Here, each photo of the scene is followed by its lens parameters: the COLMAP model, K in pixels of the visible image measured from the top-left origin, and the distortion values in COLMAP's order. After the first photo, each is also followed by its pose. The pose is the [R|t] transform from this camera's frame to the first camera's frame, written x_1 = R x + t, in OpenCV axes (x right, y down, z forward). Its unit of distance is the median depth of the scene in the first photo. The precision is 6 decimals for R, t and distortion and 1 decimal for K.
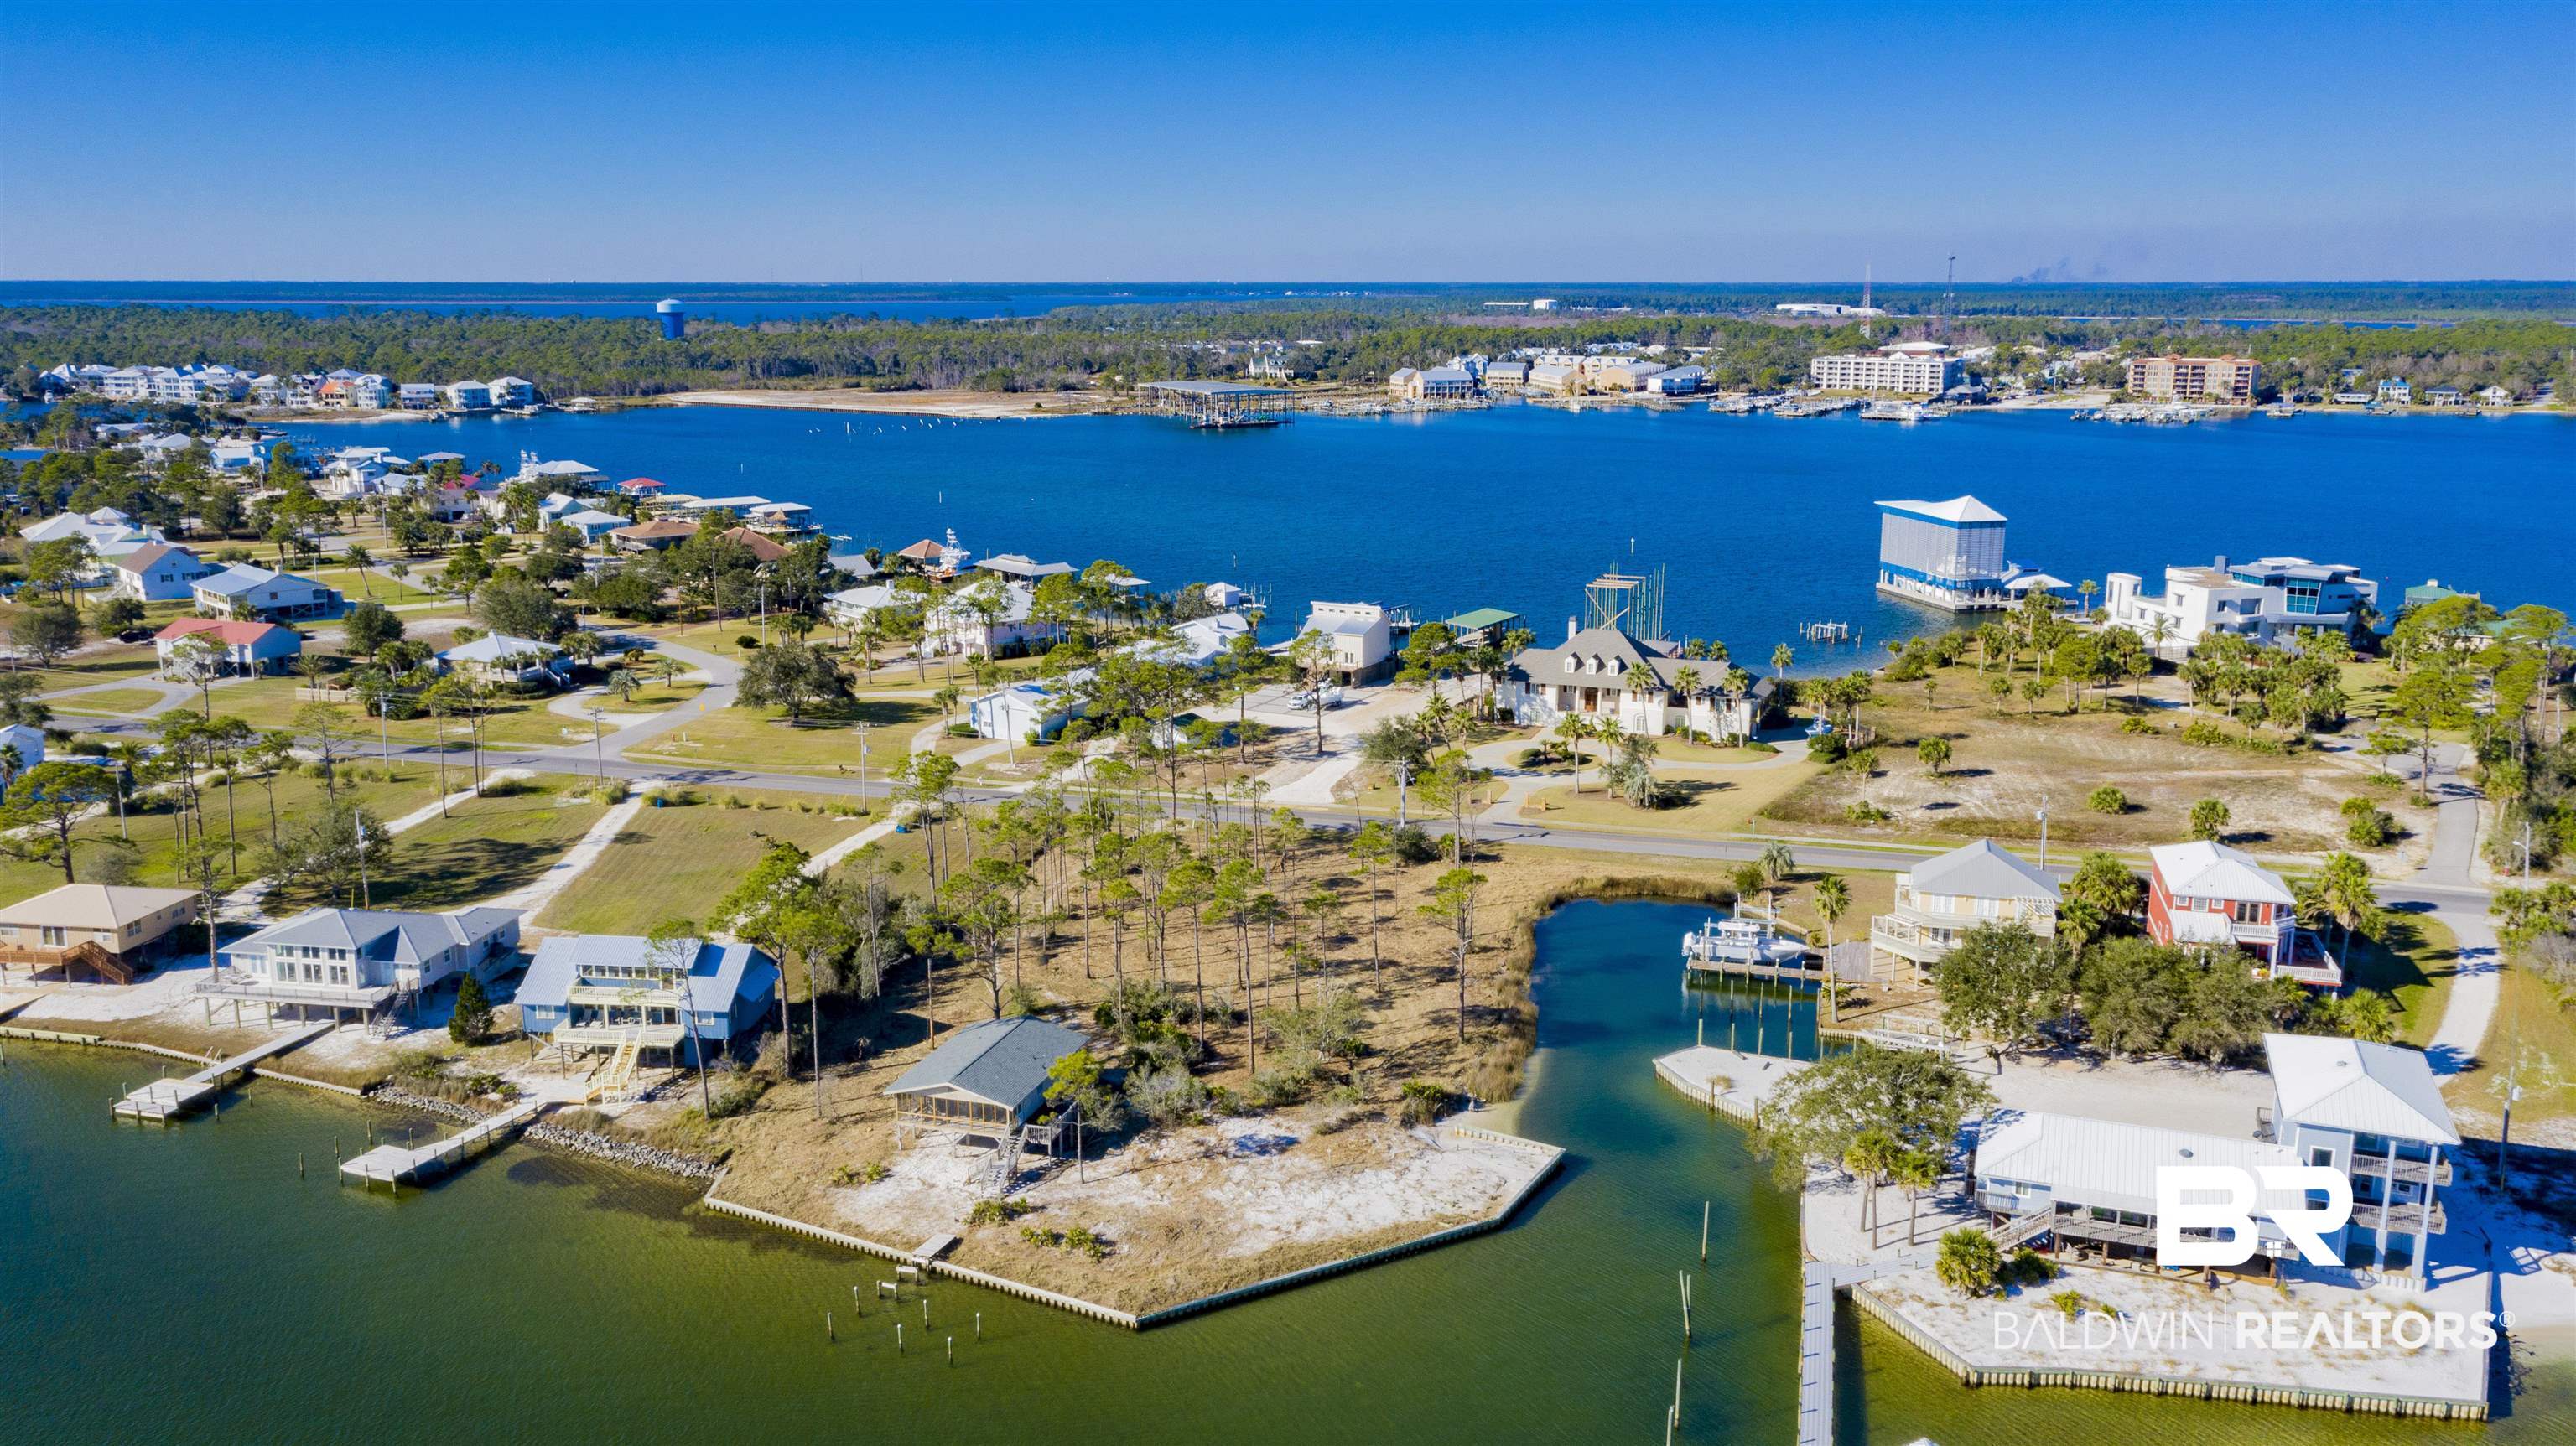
lens RADIAL K [[2073.5, 0, 1290.8], [0, 2073.5, 721.3], [0, 0, 1]] dist [-0.009942, 0.077409]
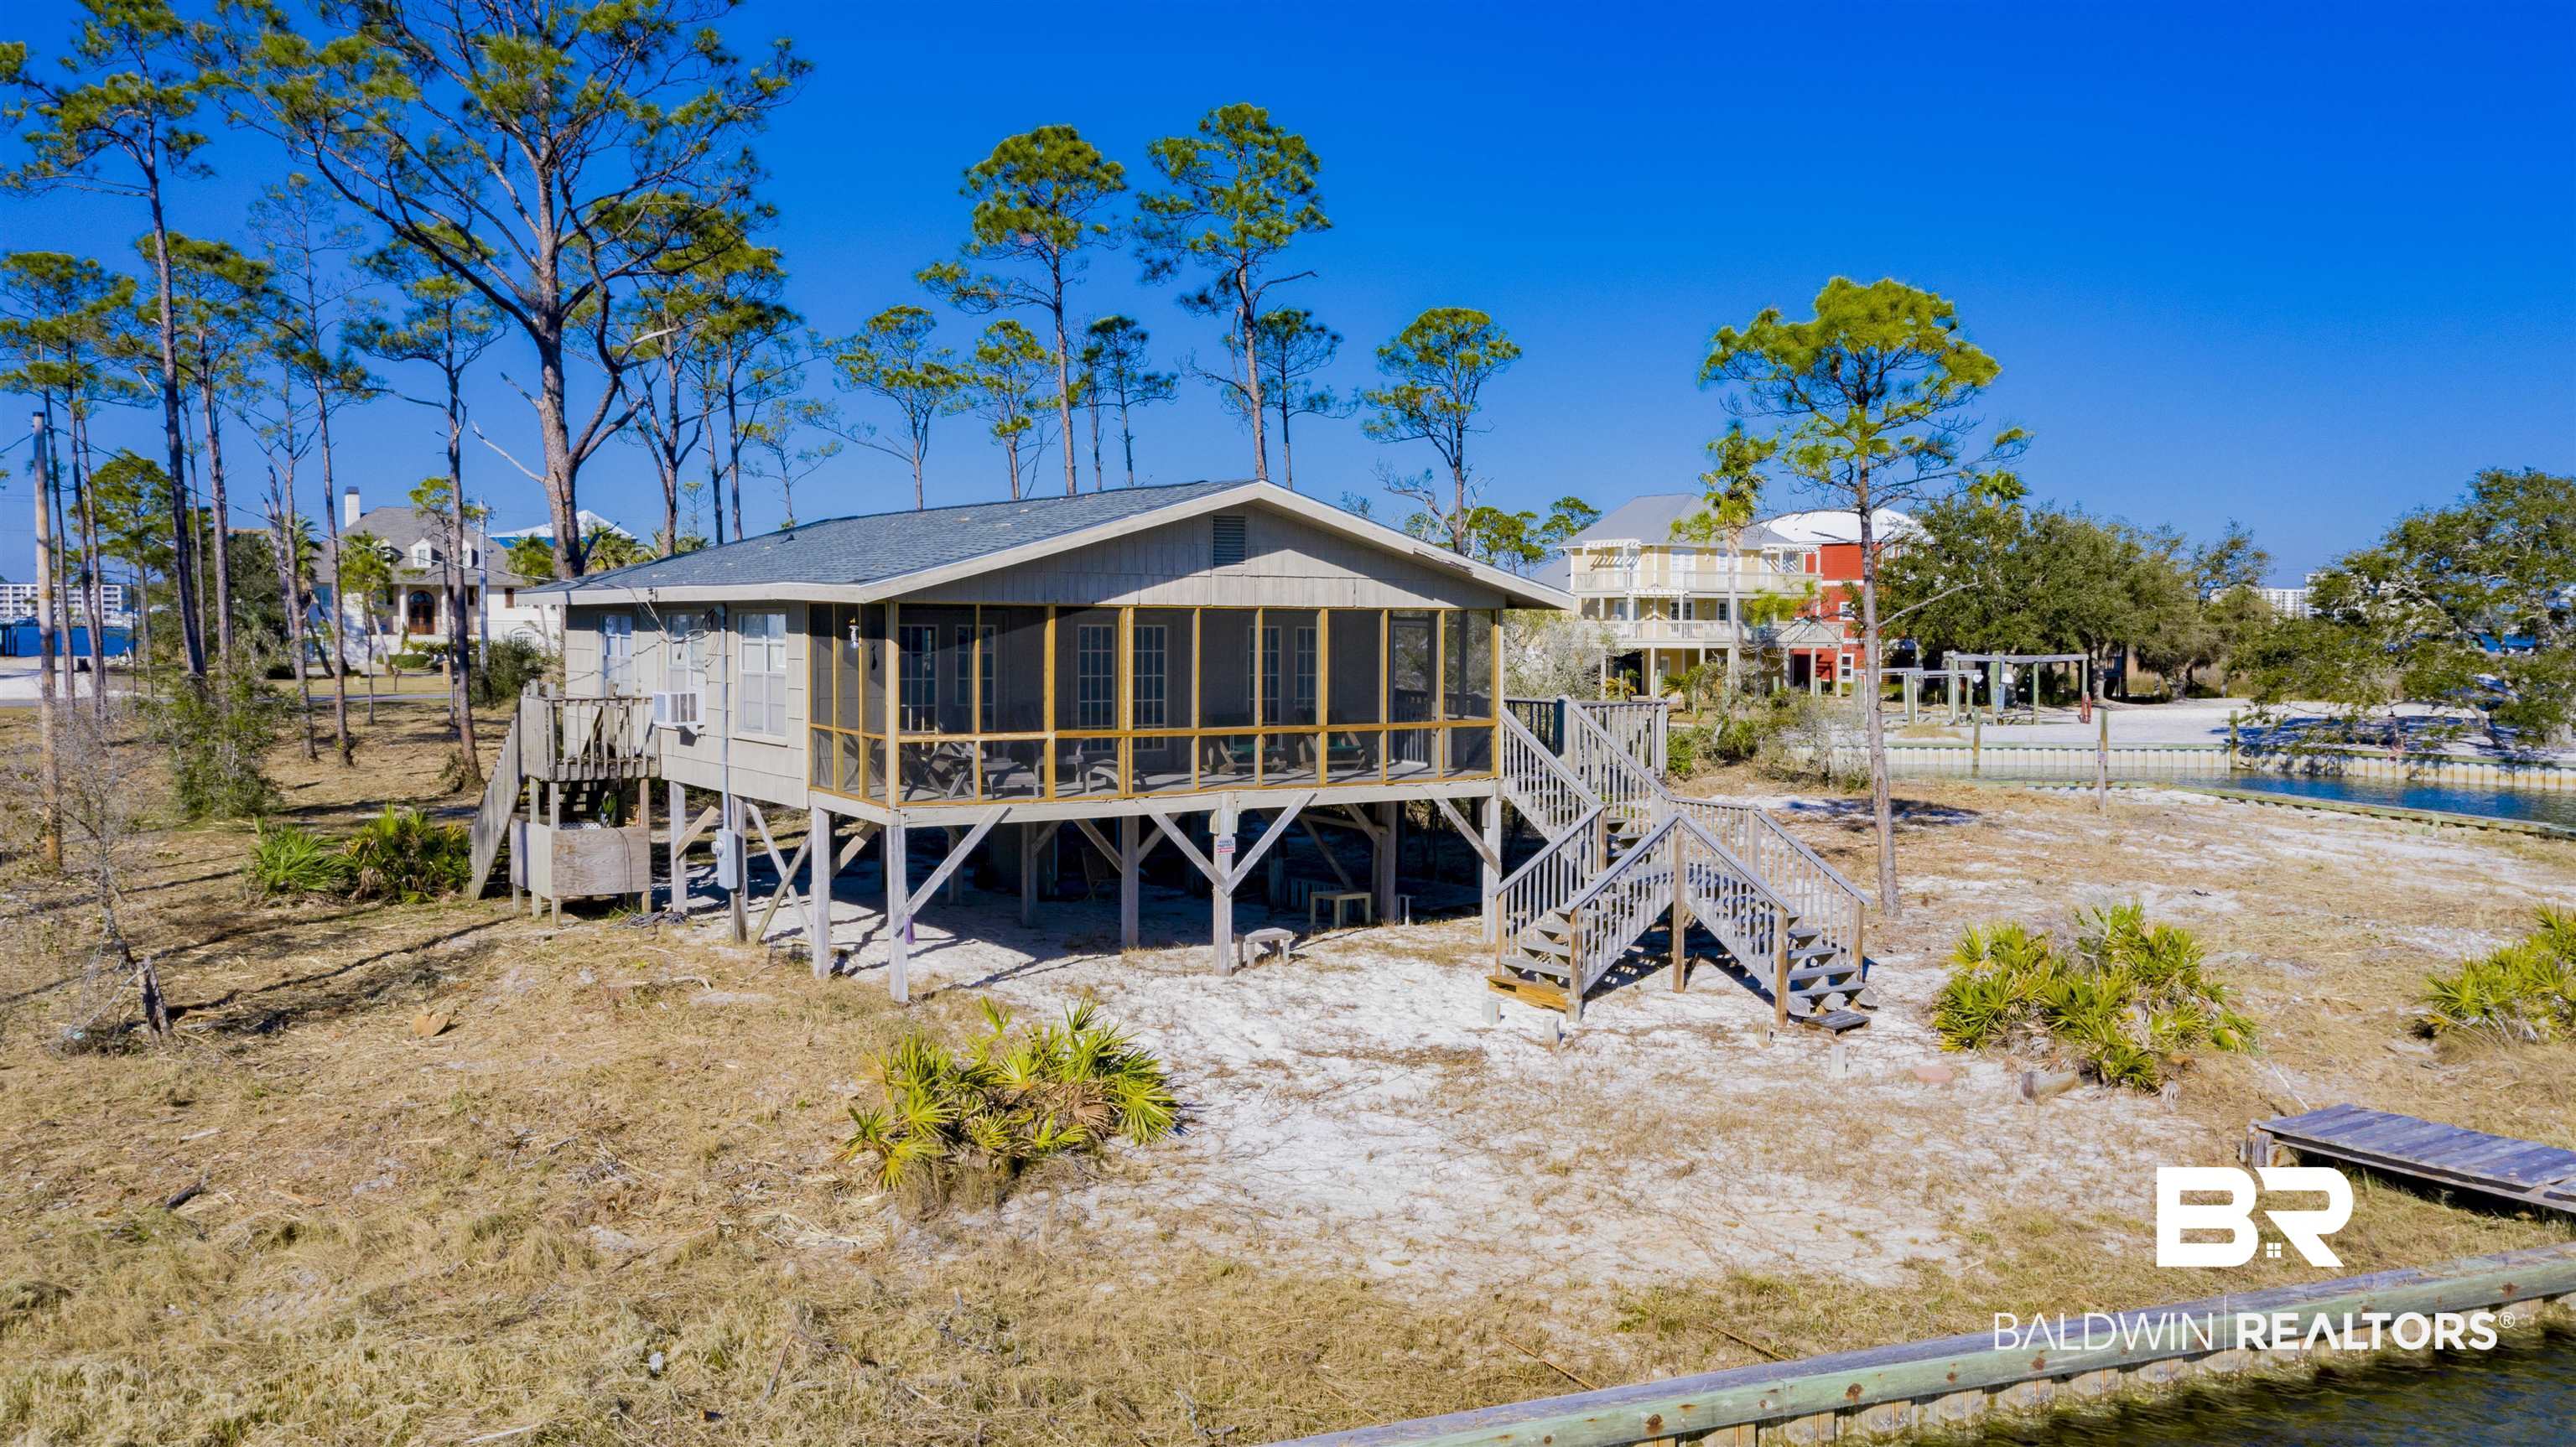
lens RADIAL K [[2055.6, 0, 1295.2], [0, 2055.6, 727.5], [0, 0, 1]] dist [-0.007647, 0.072142]
pose [[0.632700, -0.040863, 0.773318, -0.143201], [0.159229, 0.984134, -0.078272, 0.101339], [-0.757850, 0.172658, 0.629169, 0.437628]]
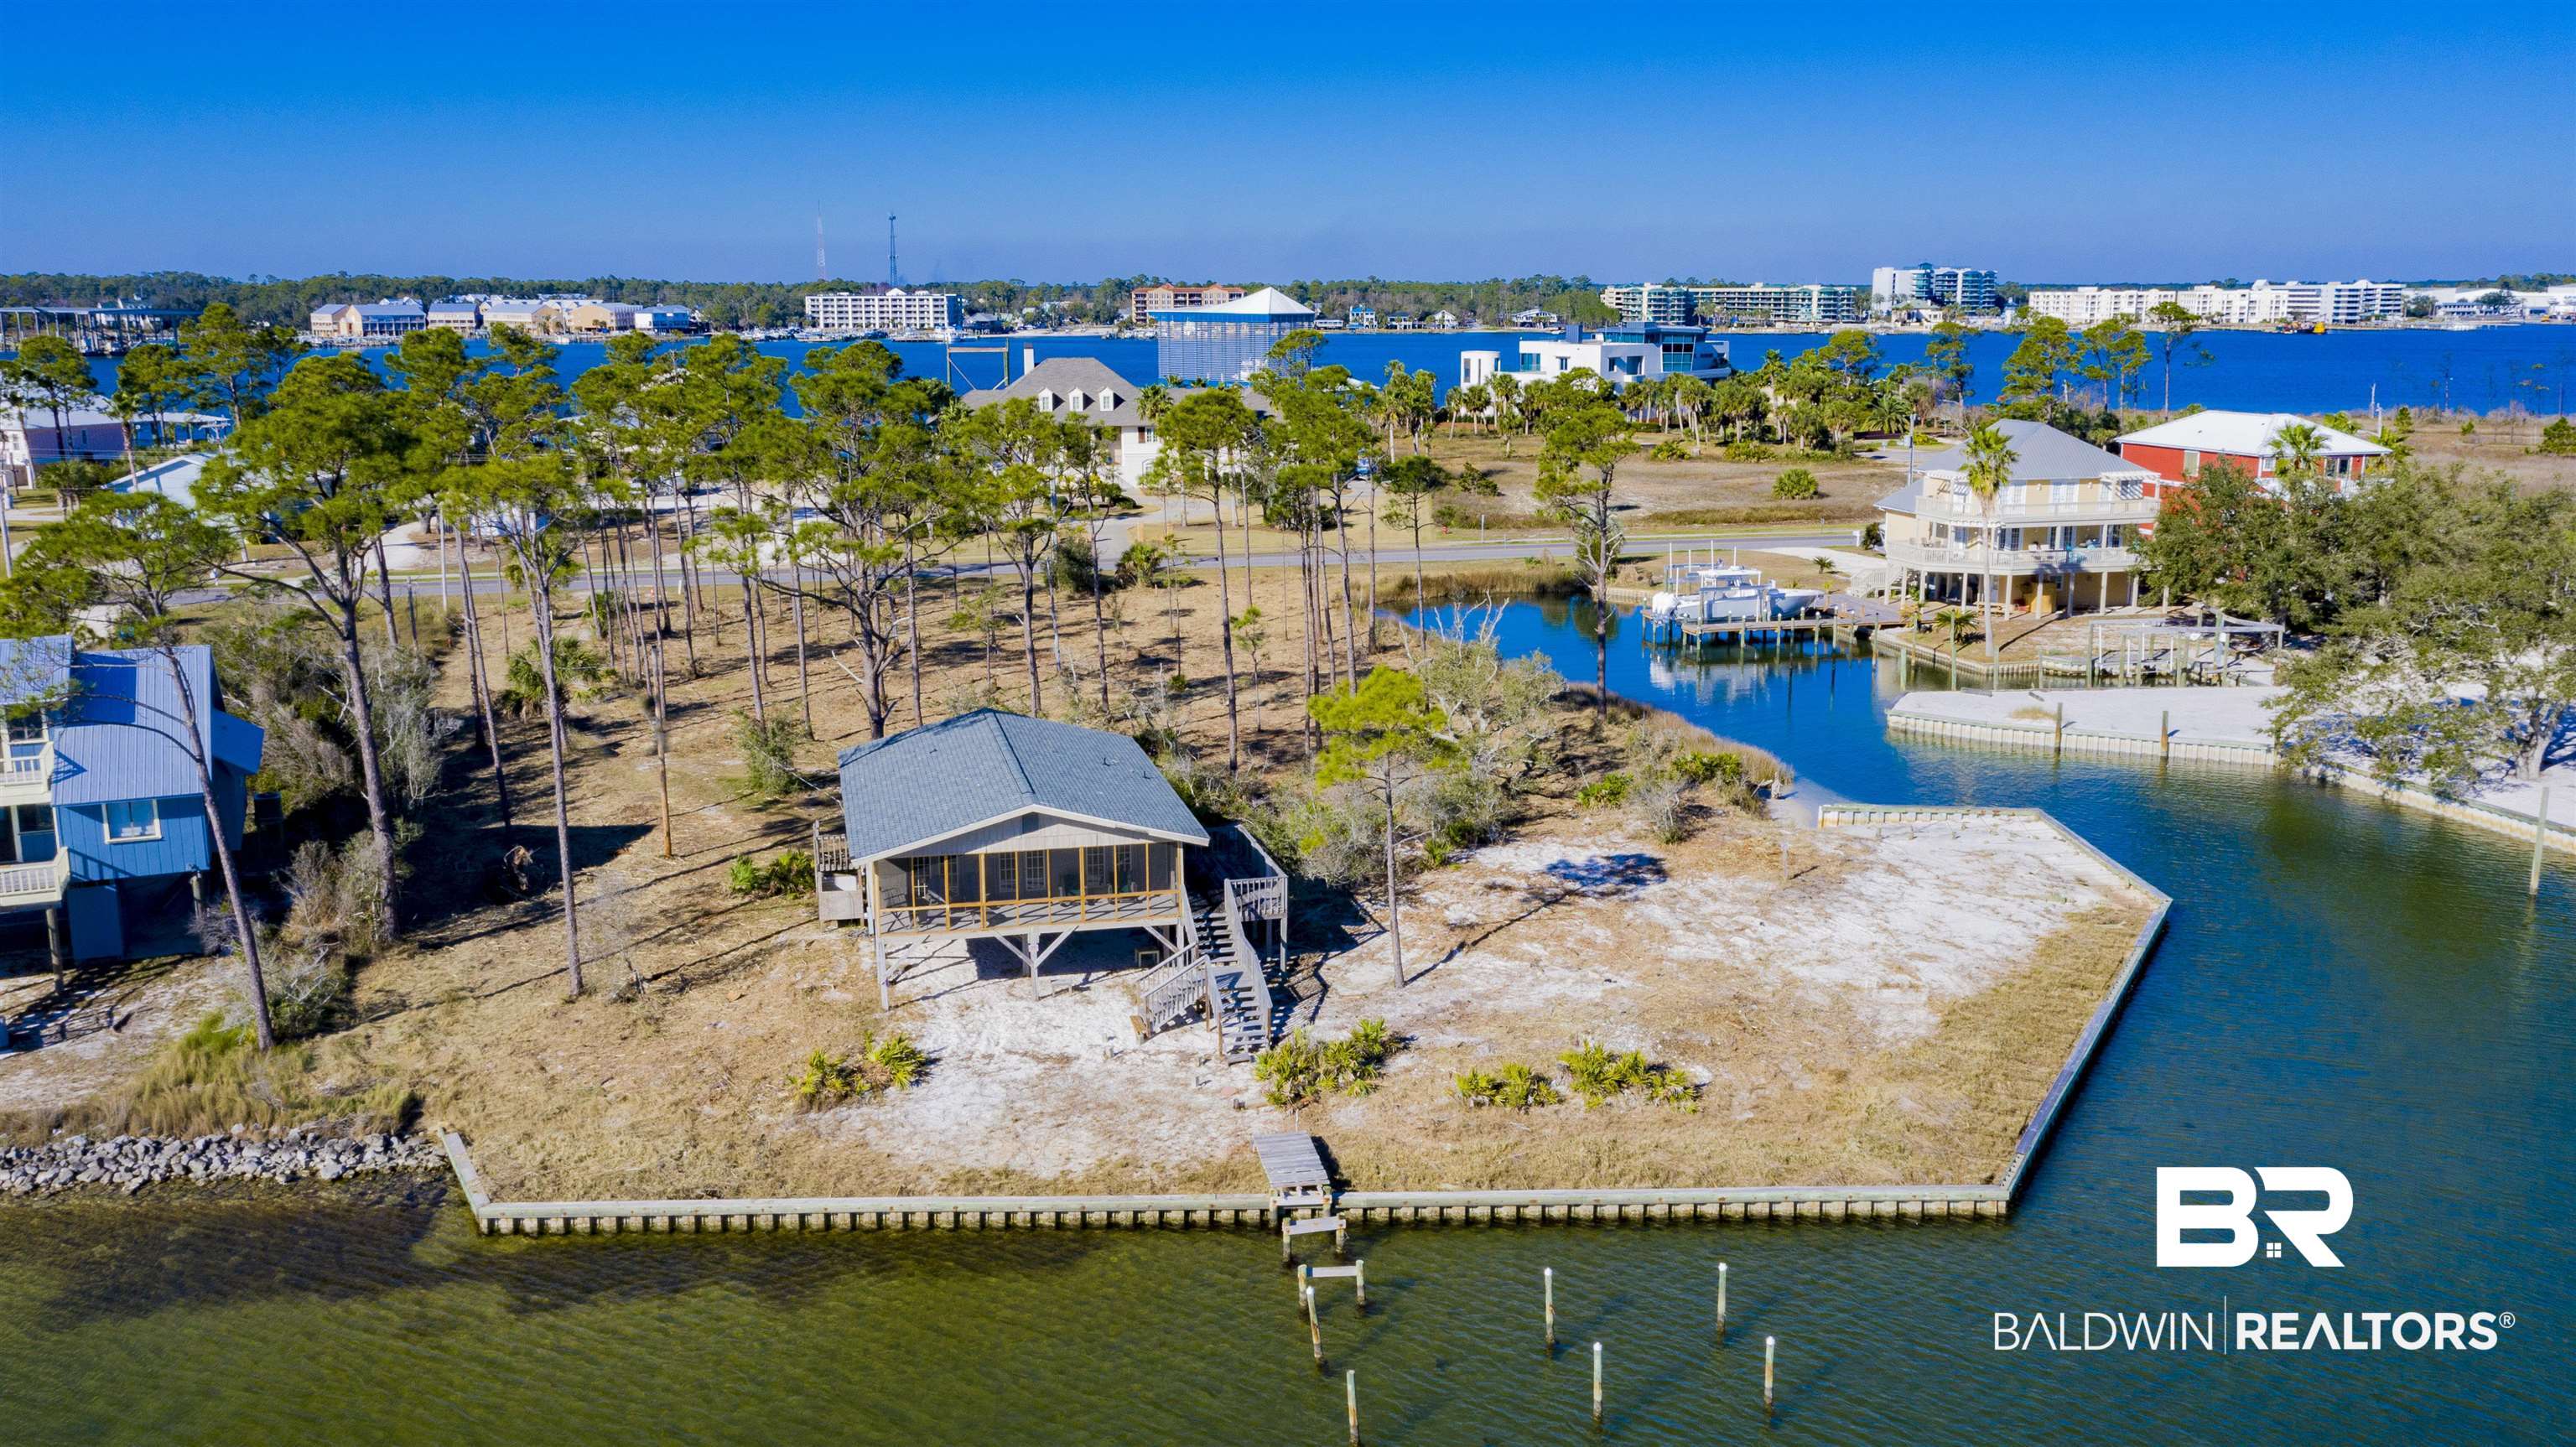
lens RADIAL K [[2128.6, 0, 1295.8], [0, 2128.6, 725.6], [0, 0, 1]] dist [-0.008812, 0.076210]
pose [[0.867584, -0.104131, 0.486267, -0.155647], [0.108050, 0.993943, 0.020067, 0.076482], [-0.485411, 0.035132, 0.873580, 0.302076]]
